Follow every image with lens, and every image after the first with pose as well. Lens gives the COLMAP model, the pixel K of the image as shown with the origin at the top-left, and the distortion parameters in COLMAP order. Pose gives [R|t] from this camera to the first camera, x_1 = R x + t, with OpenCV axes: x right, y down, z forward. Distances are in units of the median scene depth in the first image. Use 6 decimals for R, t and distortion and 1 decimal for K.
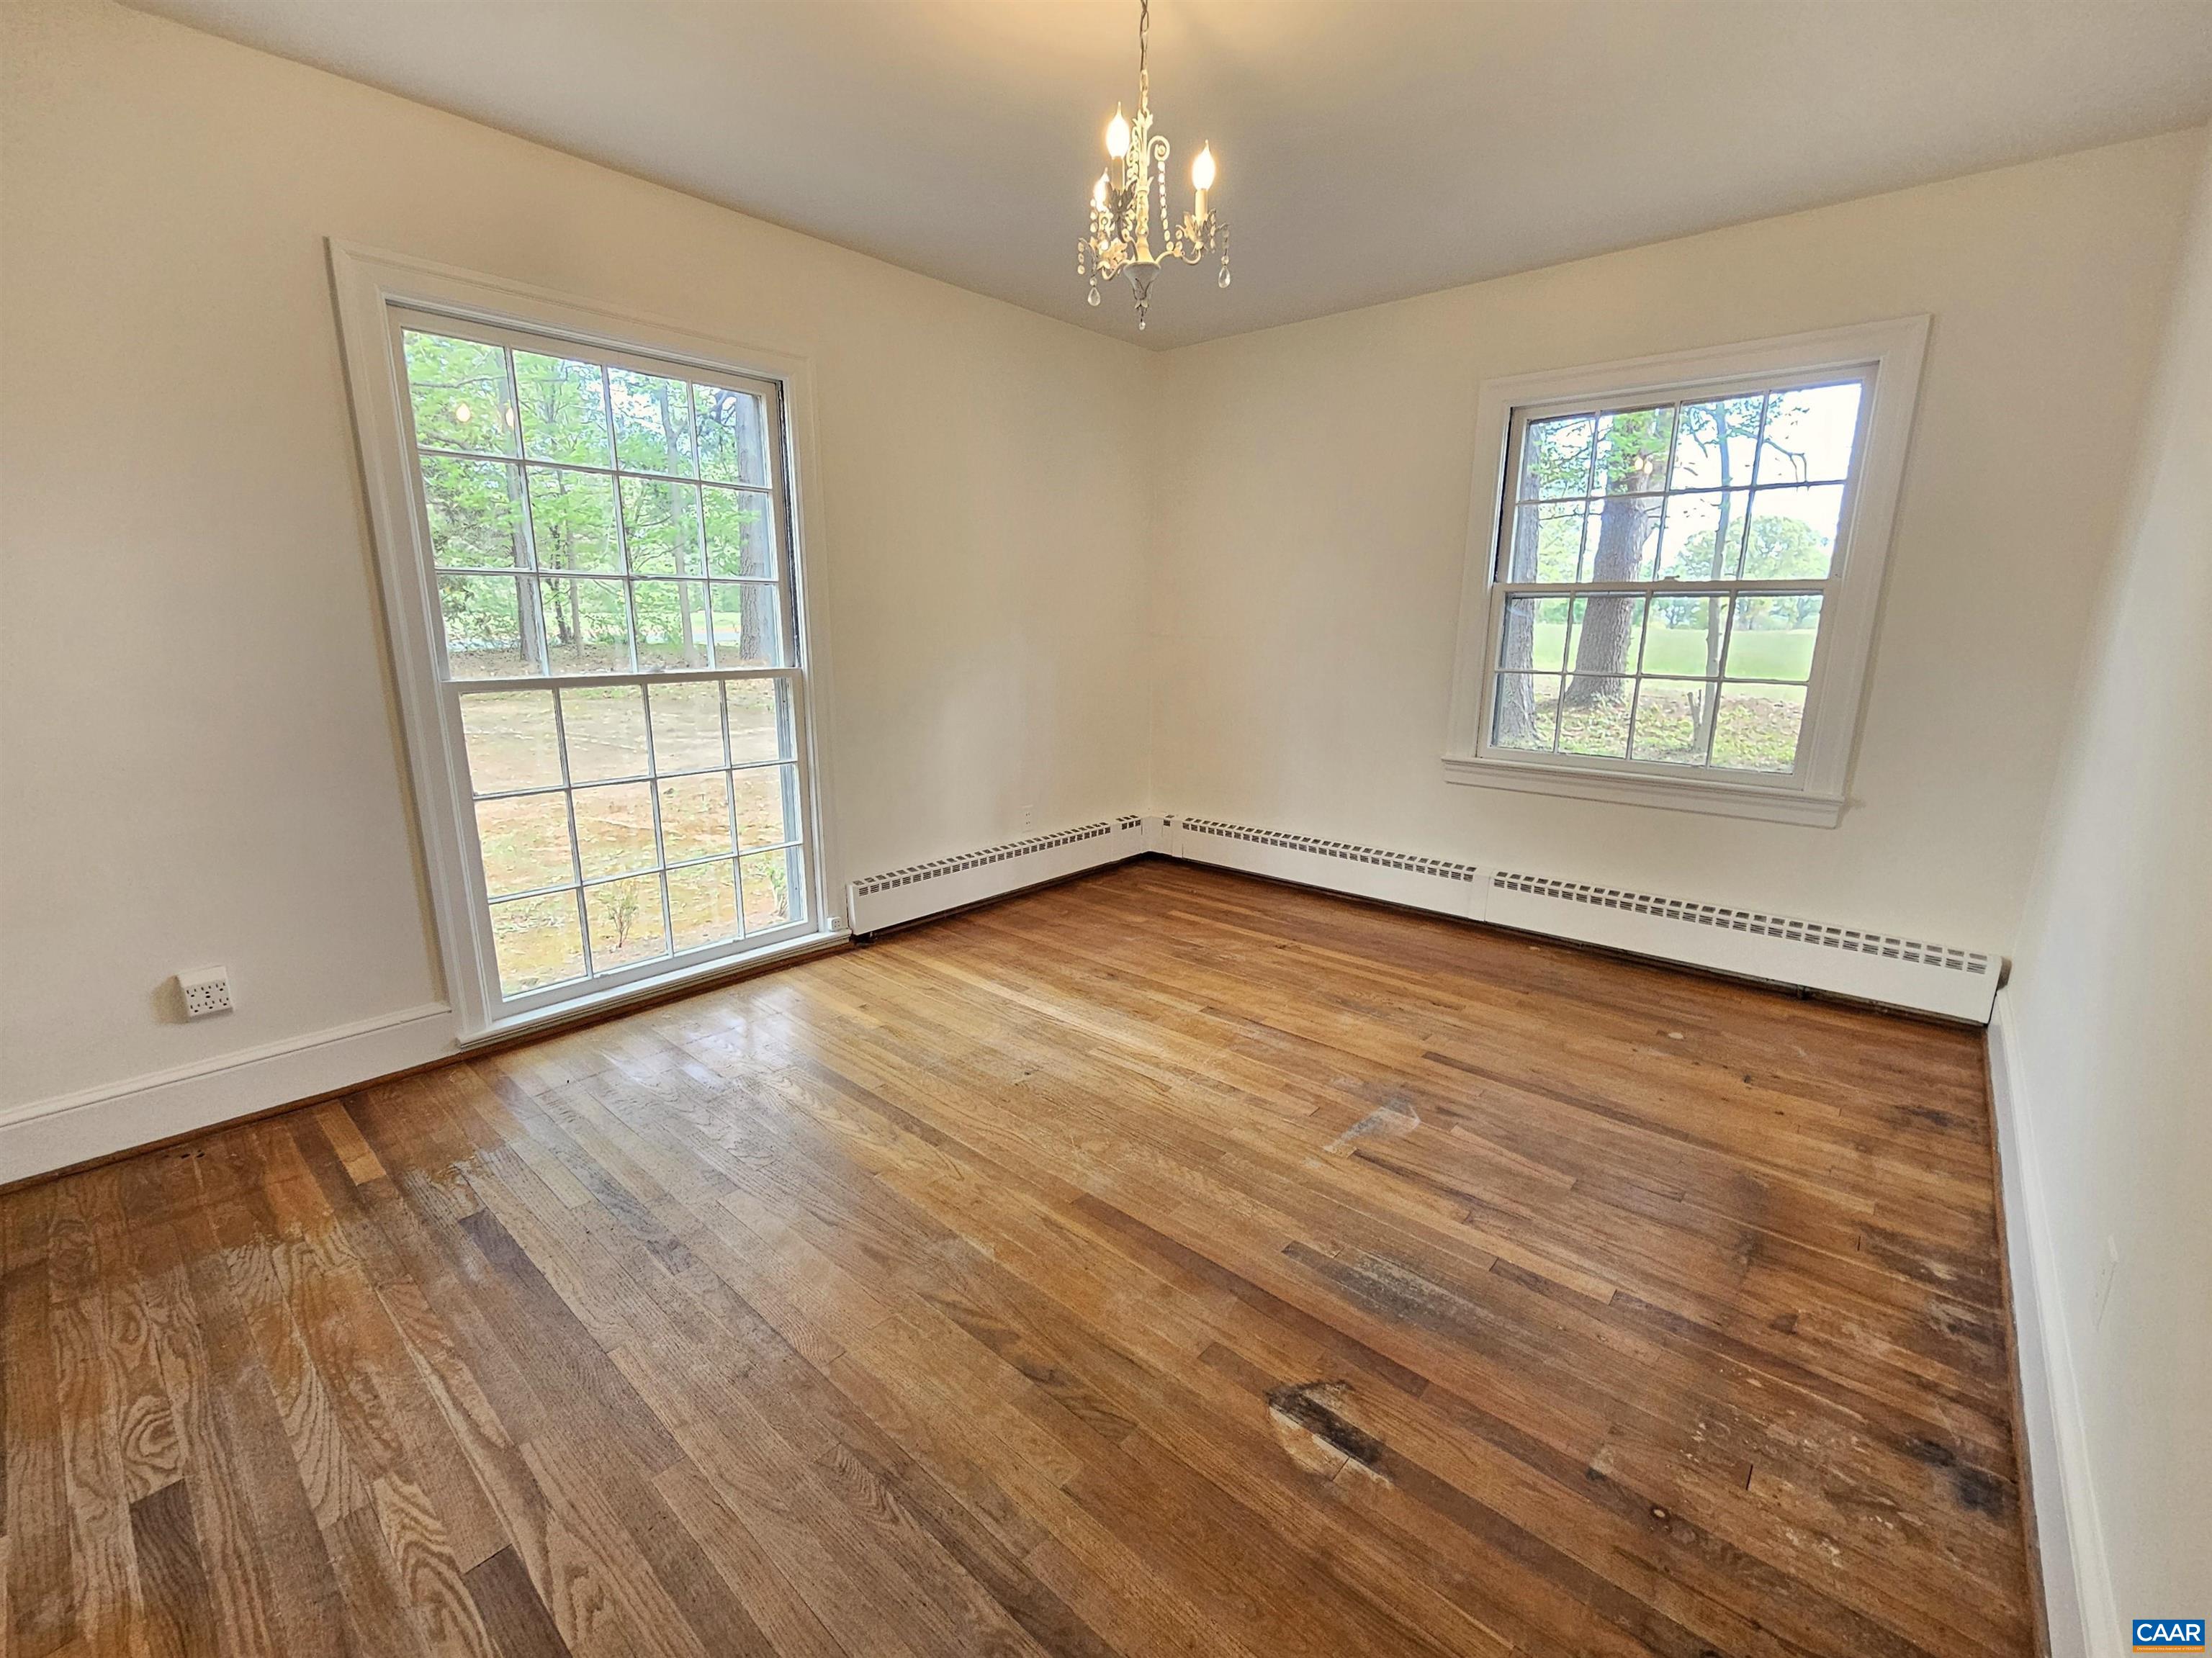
lens RADIAL K [[922.6, 0, 1109.6], [0, 922.6, 827.1], [0, 0, 1]] dist [0.000621, -0.001199]
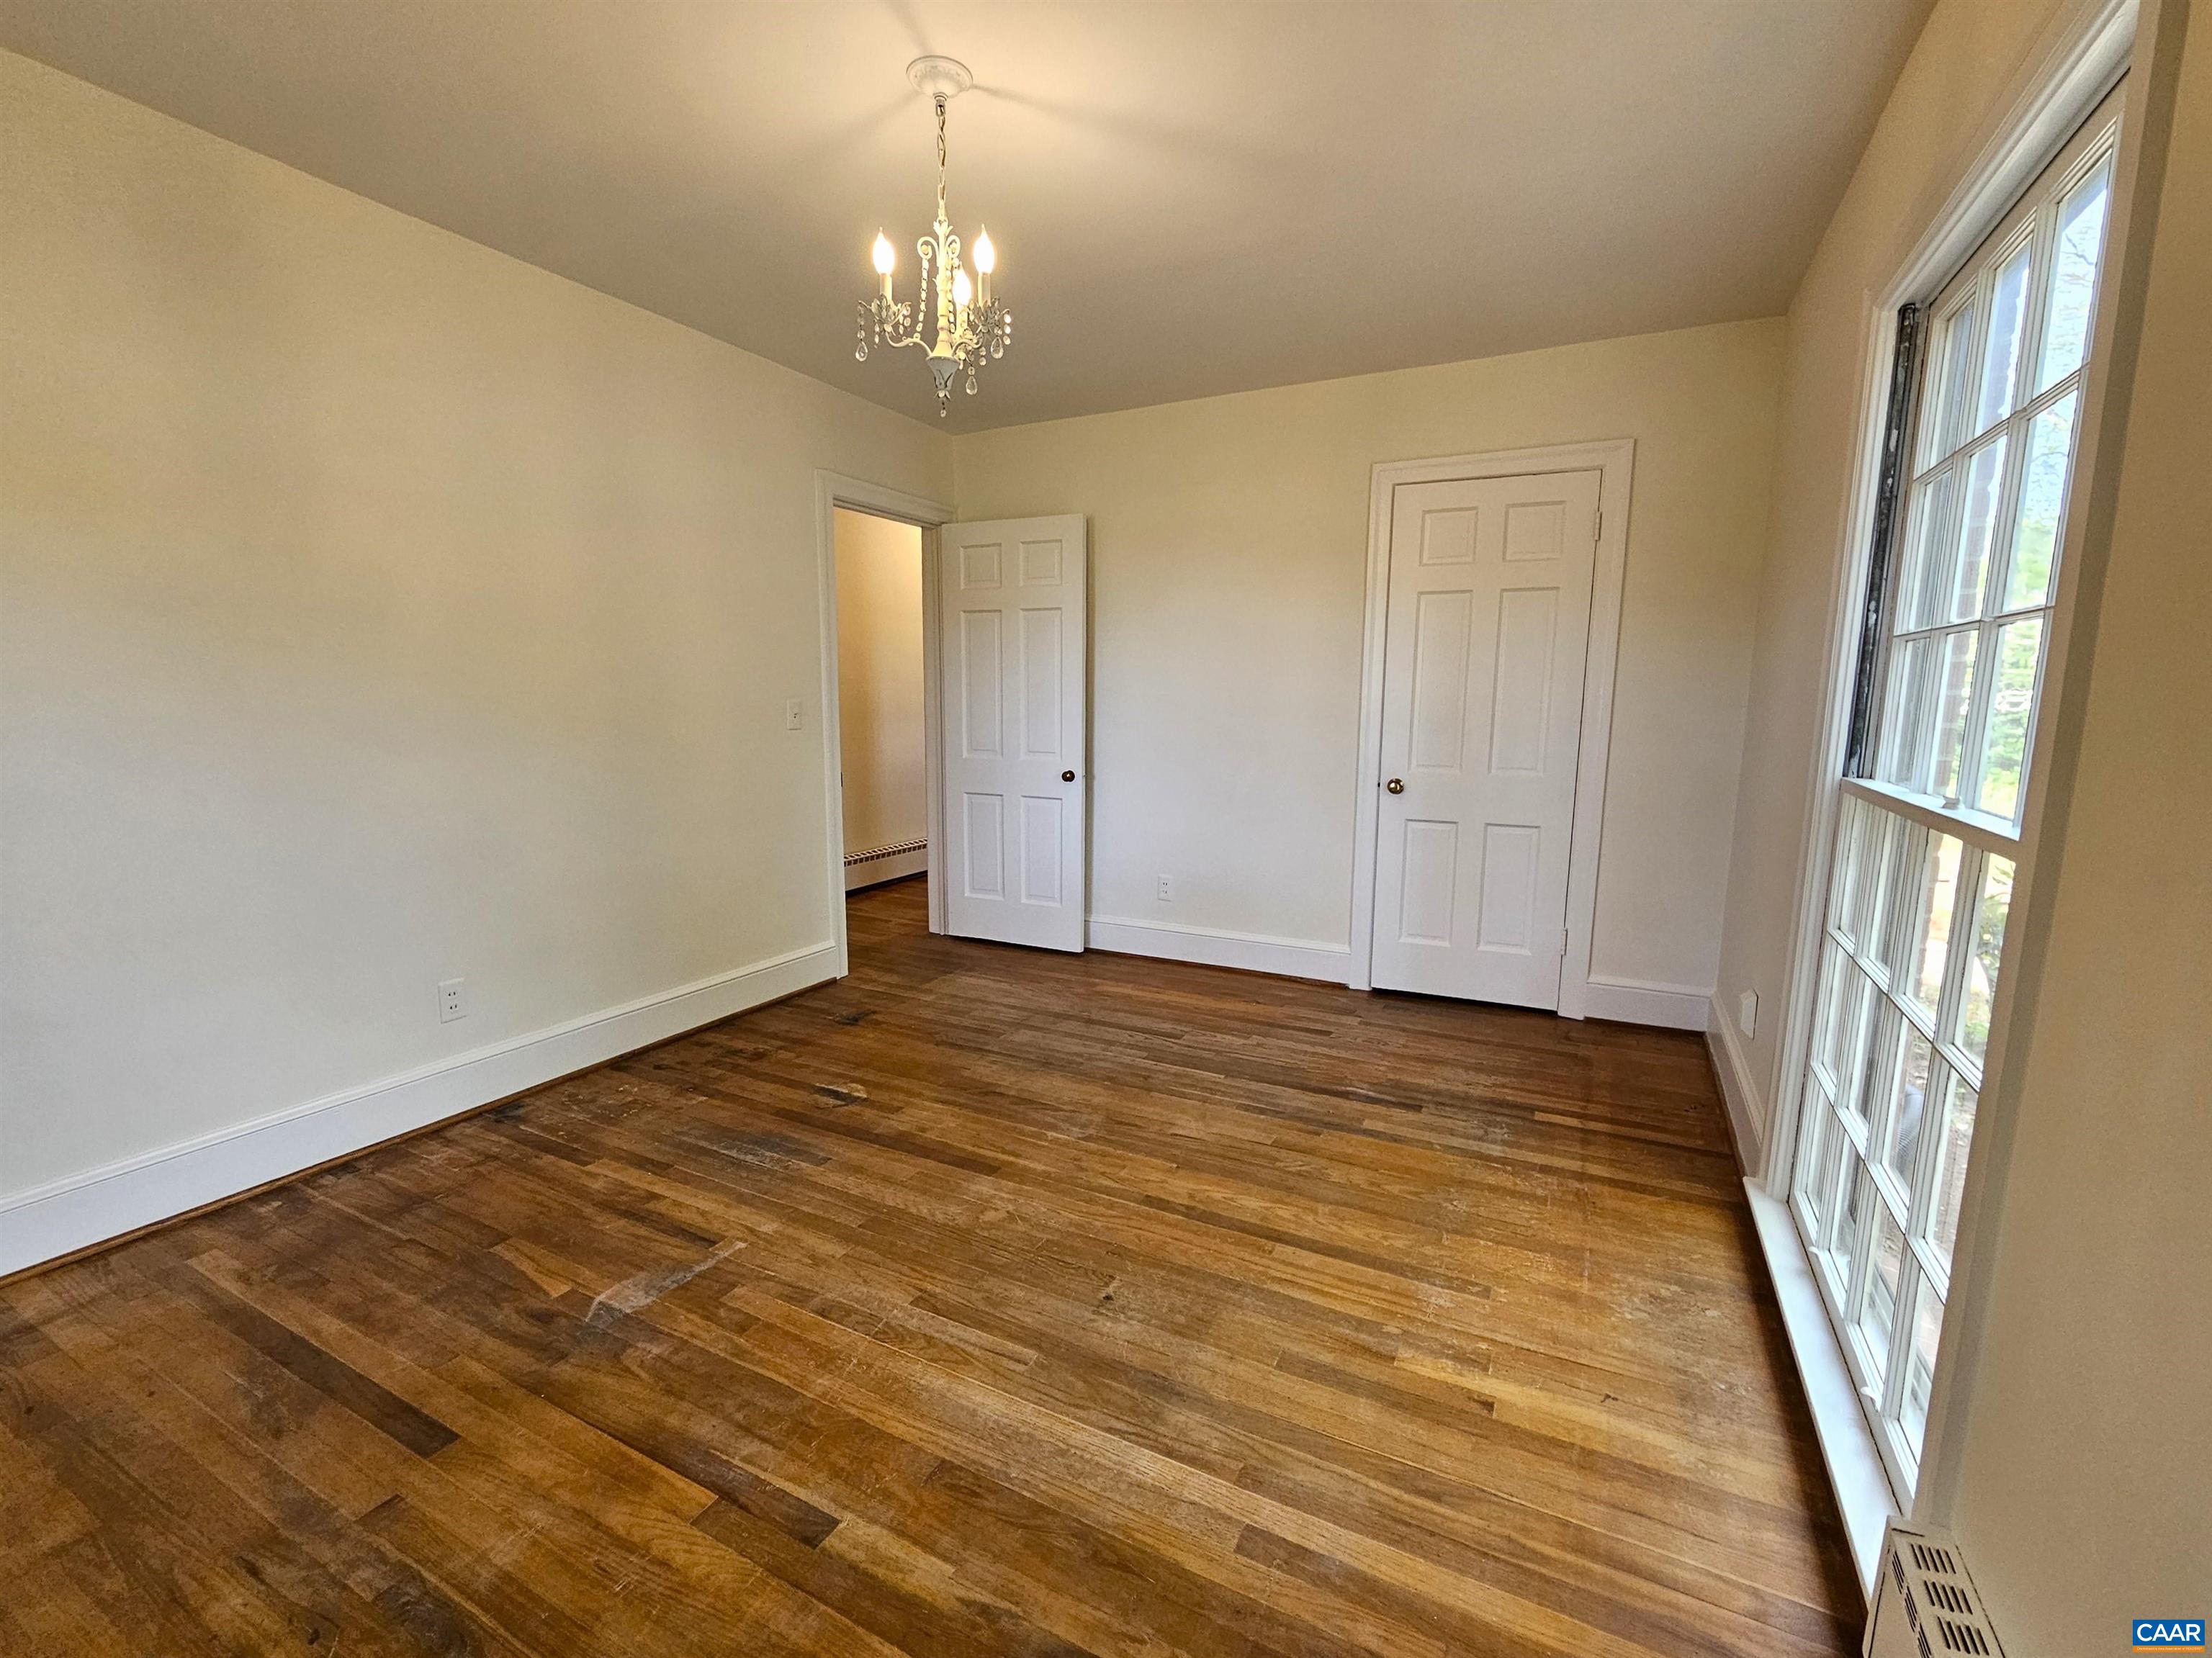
lens RADIAL K [[922.6, 0, 1110.7], [0, 922.6, 828.4], [0, 0, 1]] dist [0.000621, -0.001199]
pose [[-0.969315, 0.021619, -0.244869, 0.100876], [-0.069456, 0.931450, 0.357179, -0.426249], [0.235805, 0.363227, -0.901367, 1.883572]]
